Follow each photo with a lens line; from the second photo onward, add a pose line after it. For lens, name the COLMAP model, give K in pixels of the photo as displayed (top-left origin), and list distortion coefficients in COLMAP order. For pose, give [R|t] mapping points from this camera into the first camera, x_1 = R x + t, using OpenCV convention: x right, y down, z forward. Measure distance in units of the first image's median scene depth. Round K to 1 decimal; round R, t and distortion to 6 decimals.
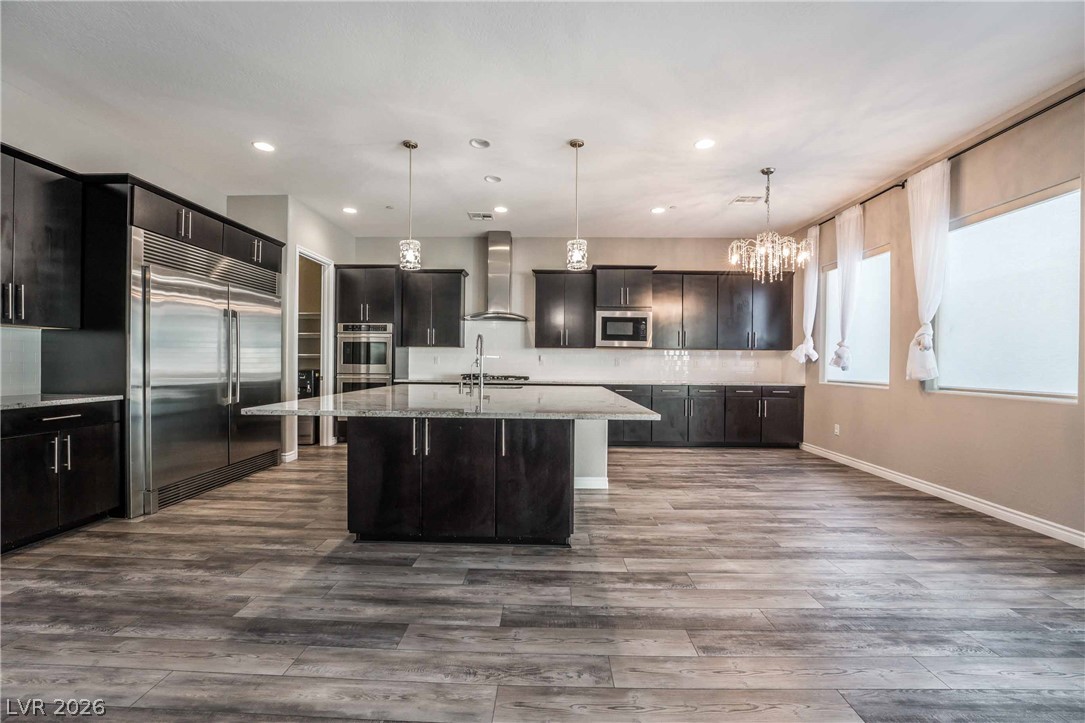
lens RADIAL K [[444.1, 0, 541.7], [0, 444.1, 364.0], [0, 0, 1]] dist [-0.031018, 0.004422]
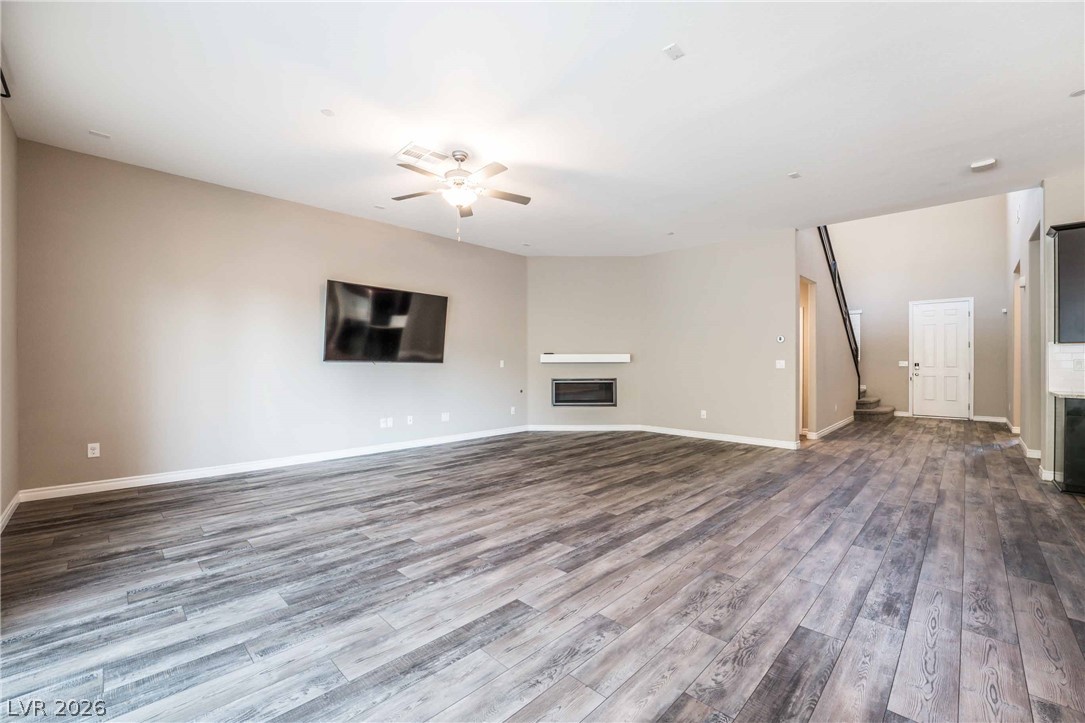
lens RADIAL K [[444.1, 0, 541.7], [0, 444.1, 364.0], [0, 0, 1]] dist [-0.031018, 0.004422]
pose [[-0.686053, -0.010046, -0.727482, 0.726885], [-0.012465, 0.999920, -0.002054, 0.004574], [0.727445, 0.007659, -0.686123, 0.375102]]
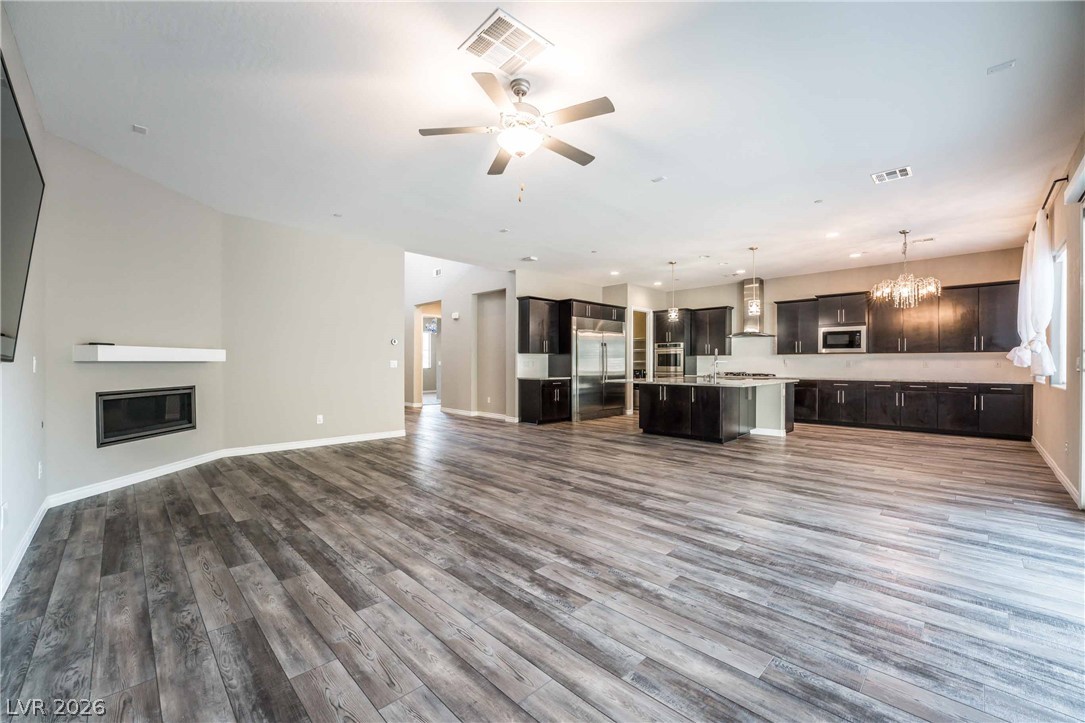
lens RADIAL K [[435.5, 0, 542.6], [0, 435.5, 364.8], [0, 0, 1]] dist [-0.025795, 0.000406]
pose [[0.717369, -0.007198, -0.696656, 0.669389], [0.002526, 0.999967, -0.007730, 0.009891], [0.696689, 0.003785, 0.717364, -0.889148]]
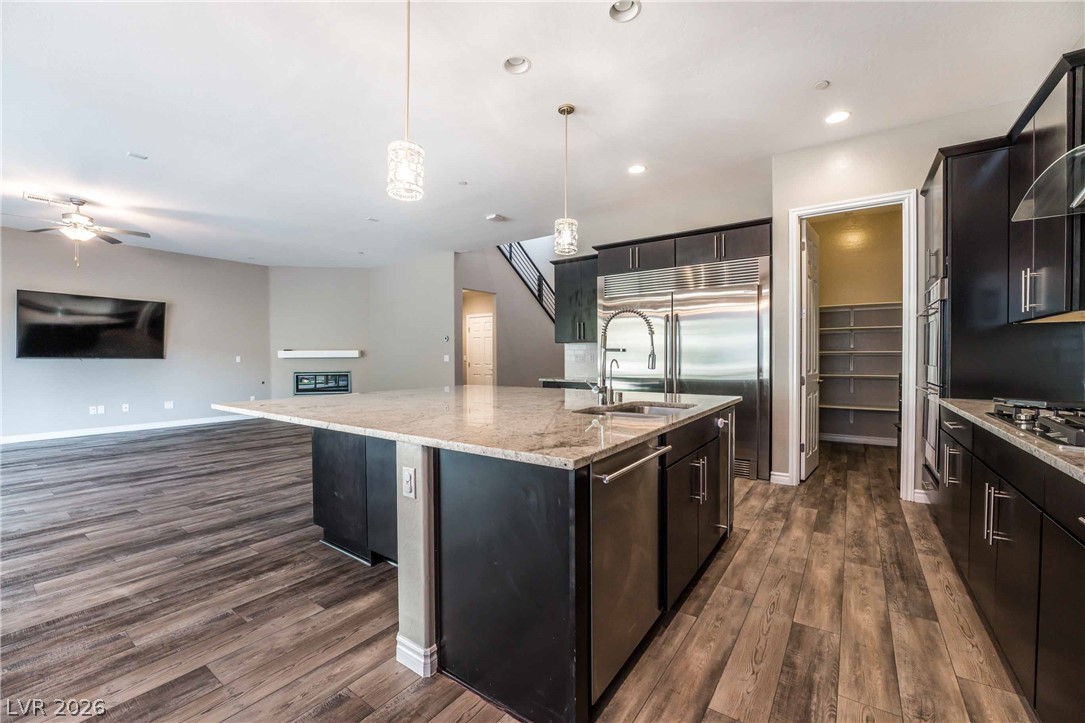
lens RADIAL K [[444.1, 0, 541.7], [0, 444.1, 364.0], [0, 0, 1]] dist [-0.031018, 0.004422]
pose [[-0.565236, 0.003199, -0.824923, 0.421796], [-0.007788, 0.999927, 0.009214, -0.005472], [0.824893, 0.011632, -0.565170, 1.374167]]
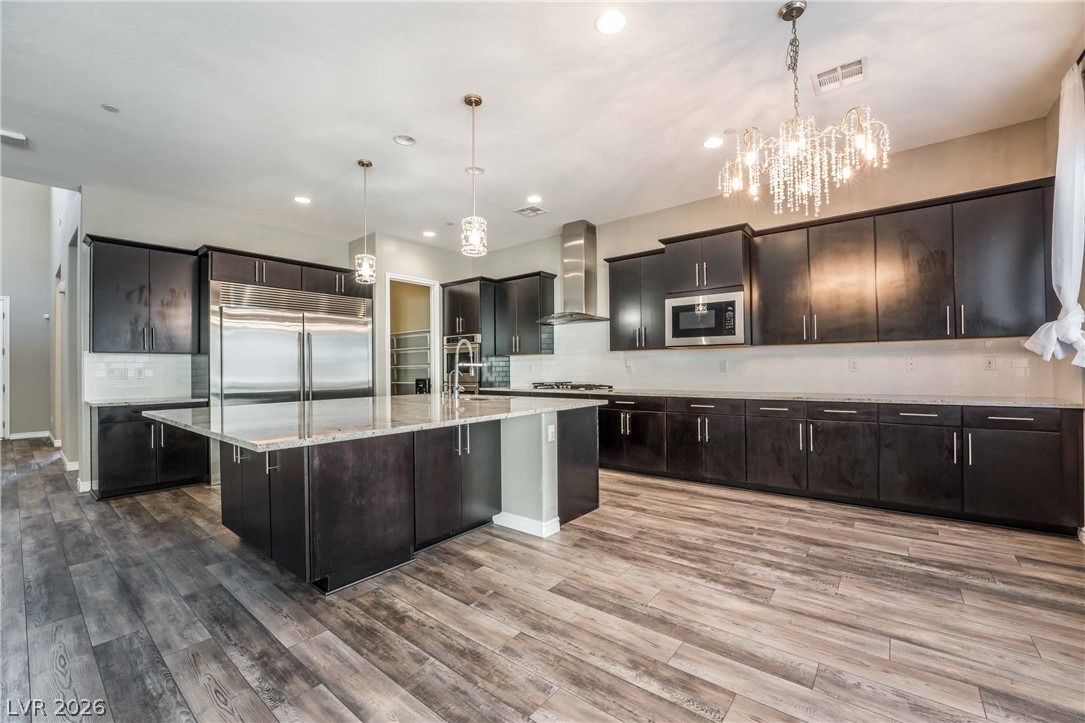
lens RADIAL K [[444.1, 0, 541.7], [0, 444.1, 364.0], [0, 0, 1]] dist [-0.031018, 0.004422]
pose [[0.790052, -0.024615, -0.612545, 0.620611], [0.016085, 0.999682, -0.019426, 0.002330], [0.612828, 0.005494, 0.790197, 0.413171]]
